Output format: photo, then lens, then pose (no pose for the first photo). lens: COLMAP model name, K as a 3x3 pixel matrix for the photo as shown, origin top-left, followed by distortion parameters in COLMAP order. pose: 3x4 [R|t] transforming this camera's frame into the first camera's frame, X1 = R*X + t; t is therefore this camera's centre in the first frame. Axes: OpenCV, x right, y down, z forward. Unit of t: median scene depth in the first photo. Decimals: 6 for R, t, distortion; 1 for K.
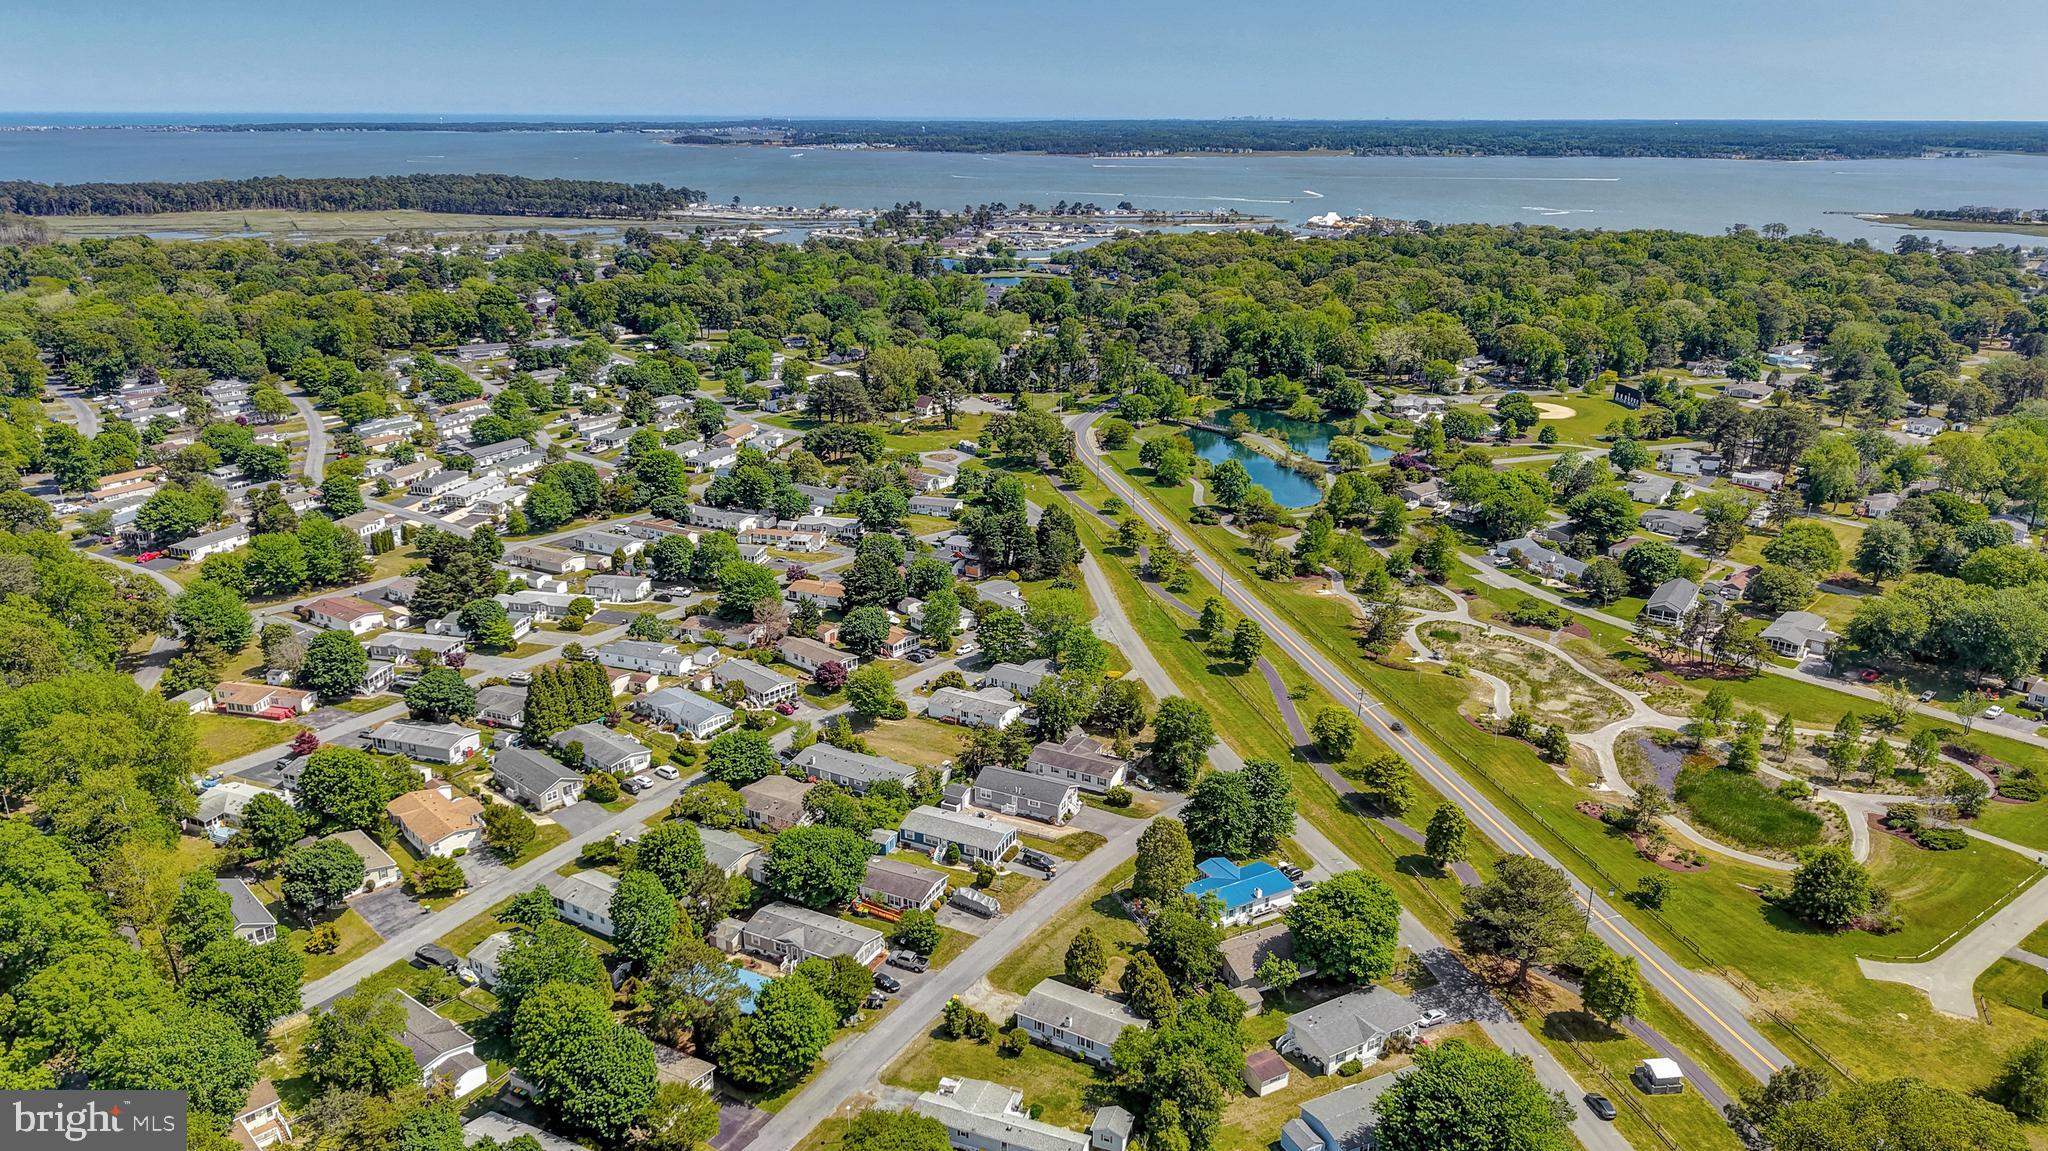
lens RADIAL K [[1341.0, 0, 1041.3], [0, 1341.0, 573.3], [0, 0, 1]] dist [0.032678, -0.037369]
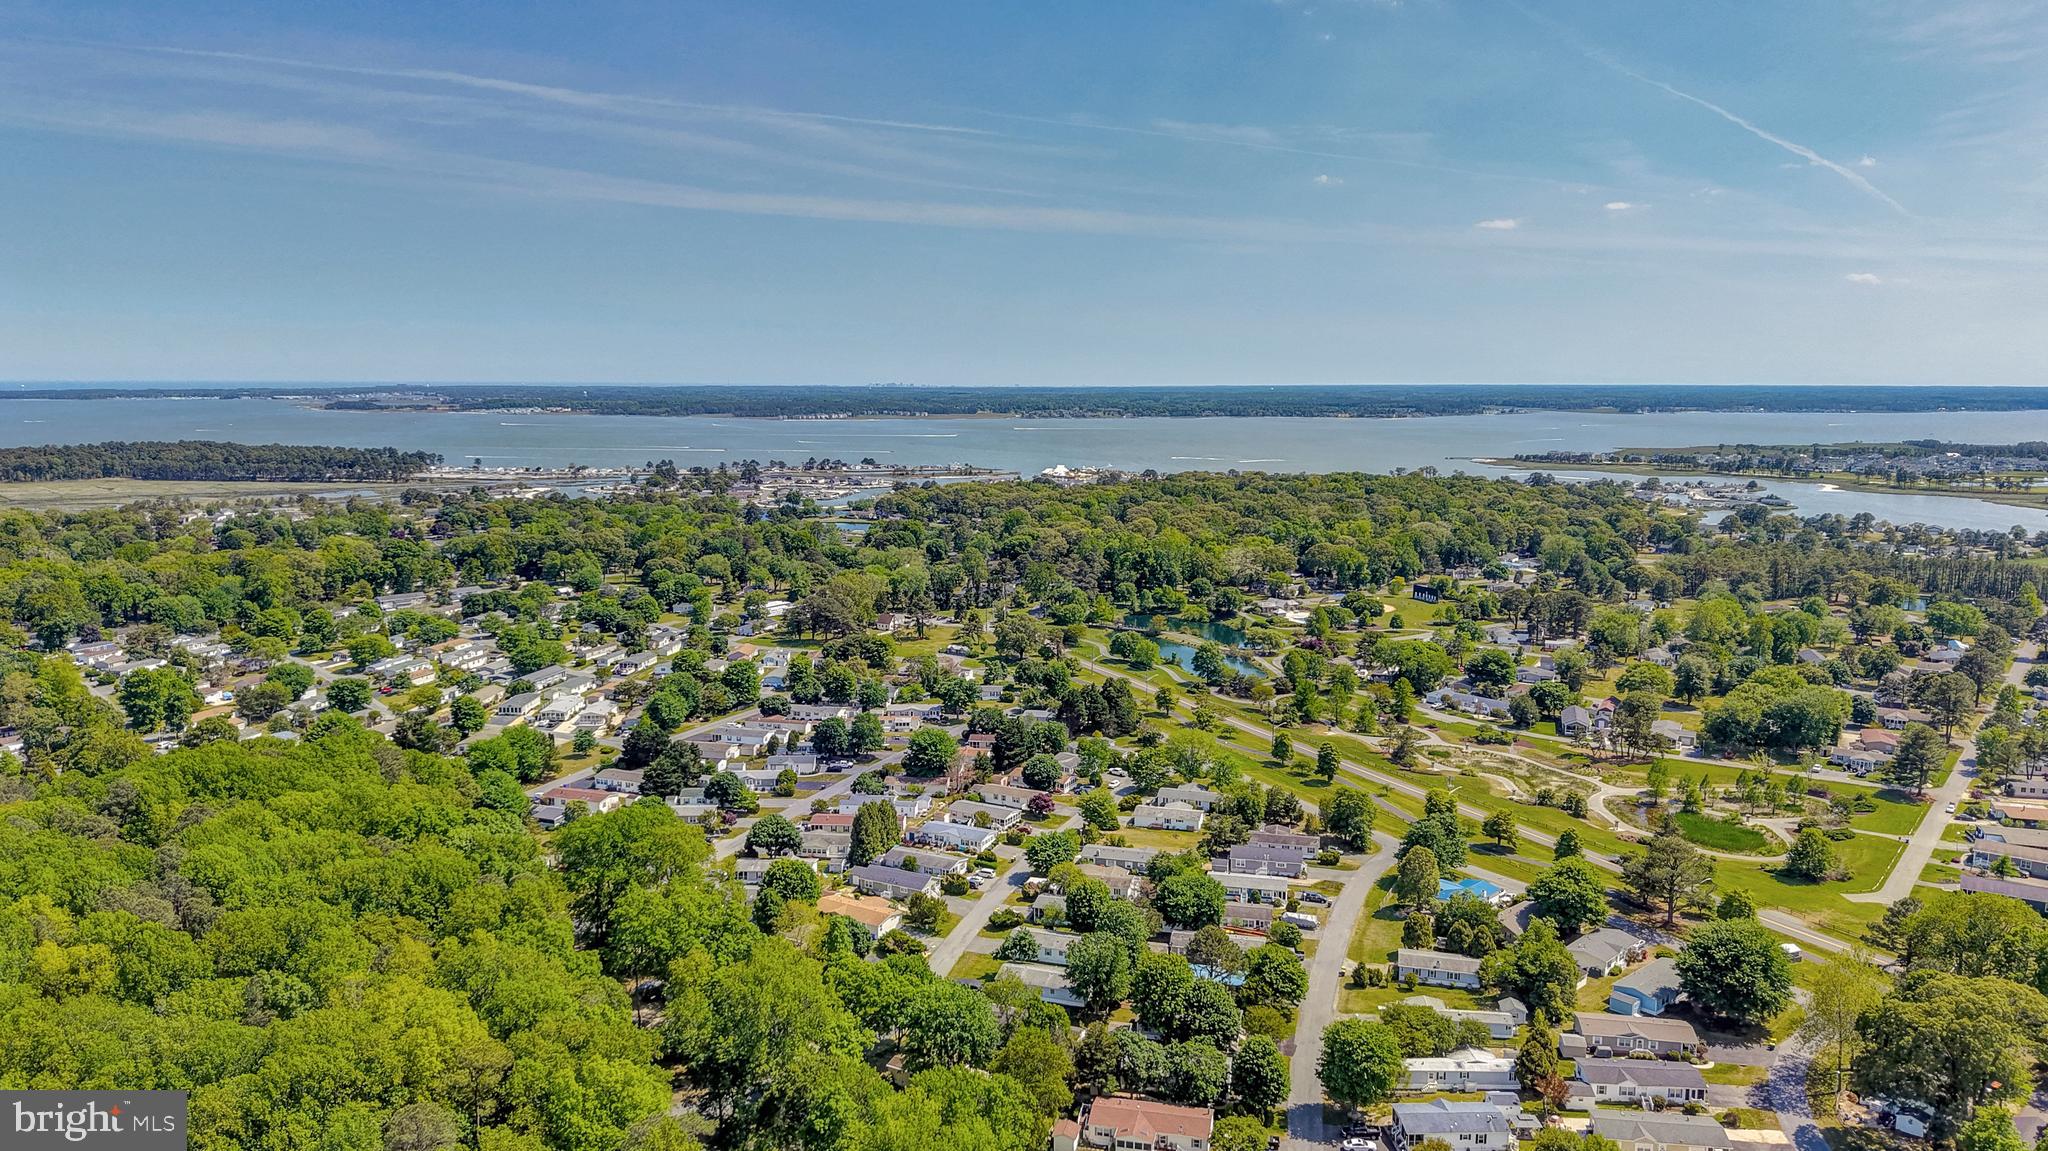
lens RADIAL K [[1331.5, 0, 1022.8], [0, 1331.5, 560.2], [0, 0, 1]] dist [0.068831, -0.081913]
pose [[0.970589, -0.033728, 0.238367, -0.429939], [0.079255, 0.979709, -0.184090, 0.073627], [-0.227321, 0.197567, 0.953568, -0.228891]]
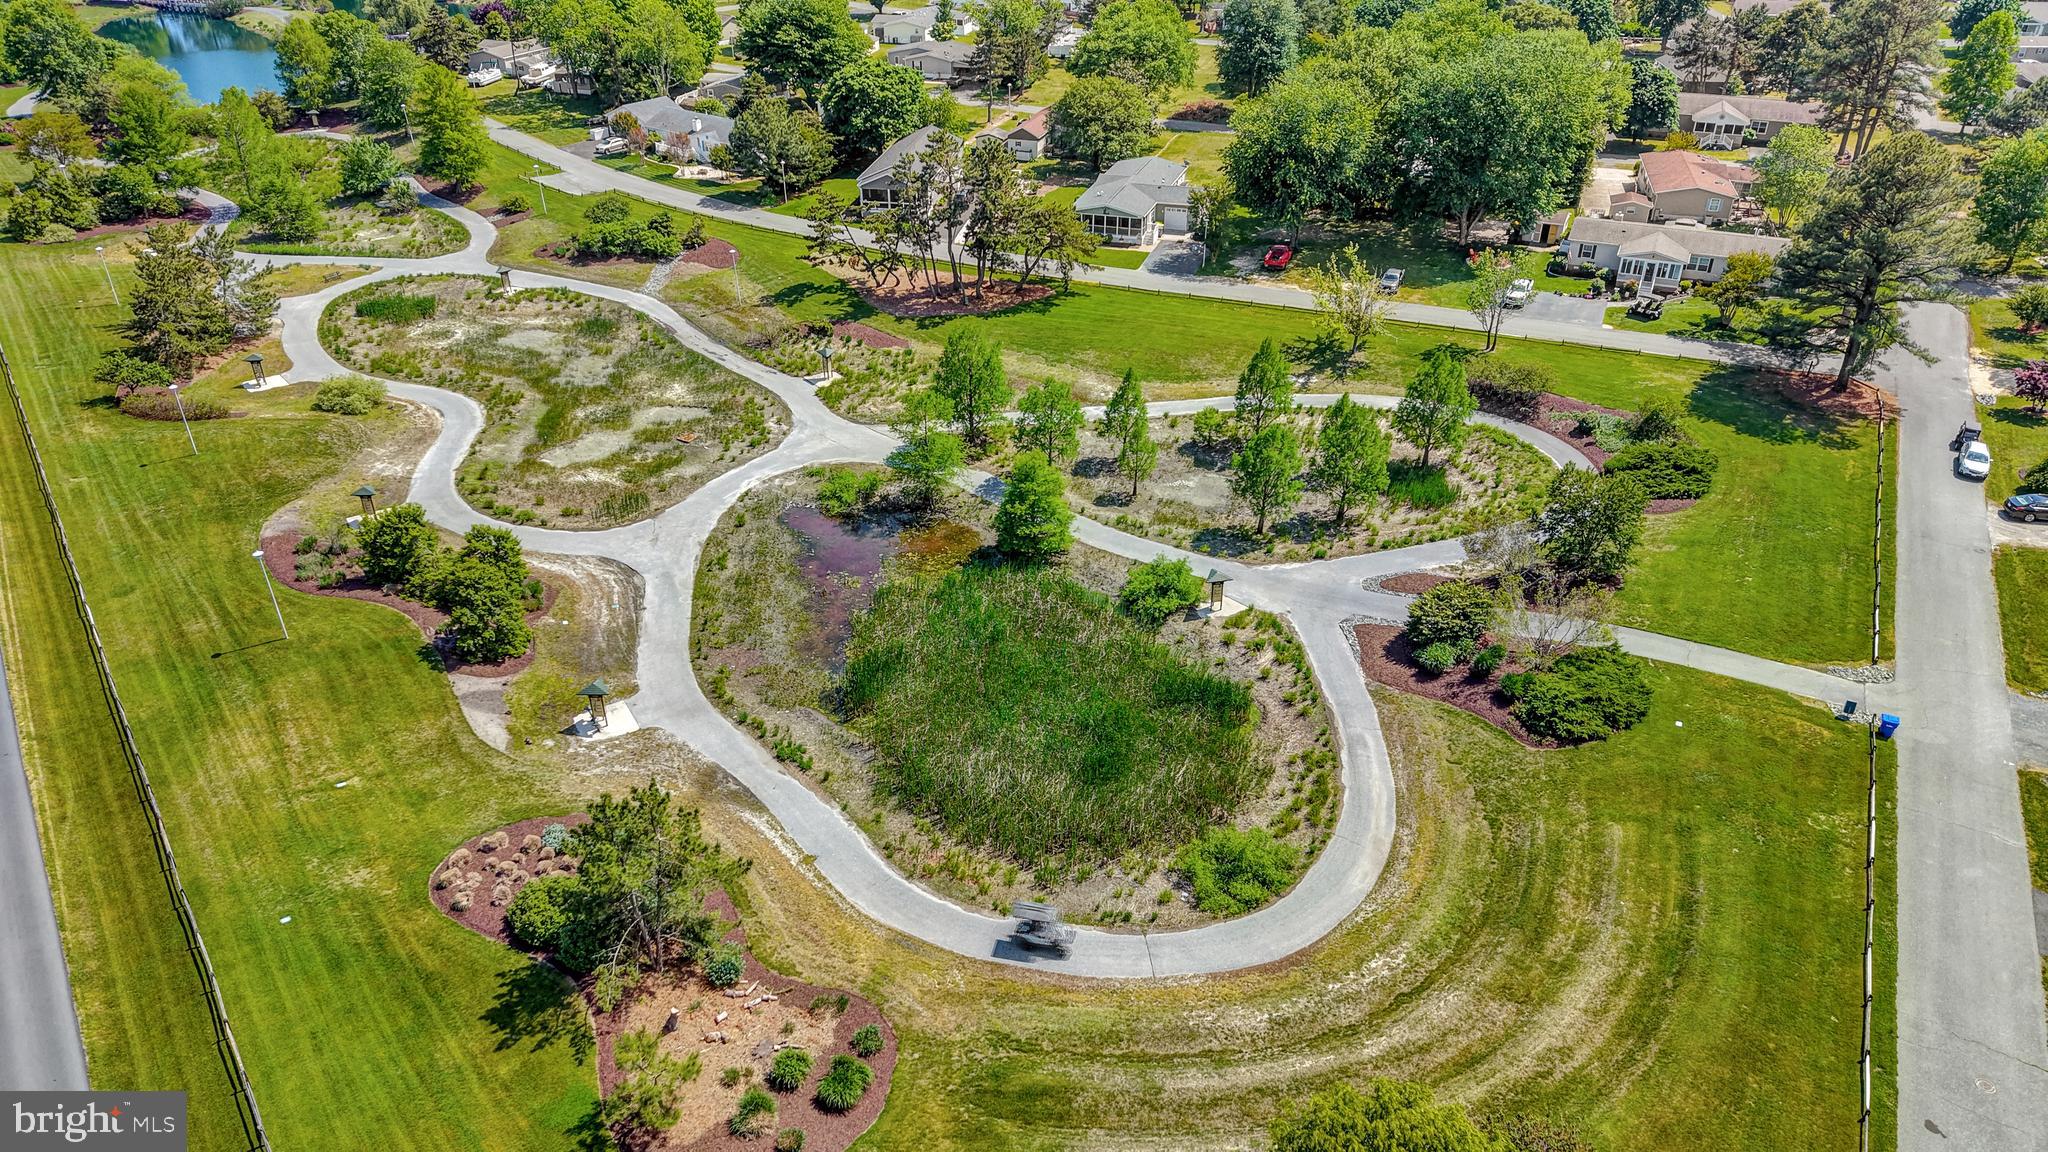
lens RADIAL K [[1331.5, 0, 1022.8], [0, 1331.5, 560.7], [0, 0, 1]] dist [0.068831, -0.081913]
pose [[0.906472, -0.217095, 0.362185, 0.320417], [0.139350, 0.963463, 0.228739, 0.054925], [-0.398610, -0.156875, 0.903604, 0.561656]]
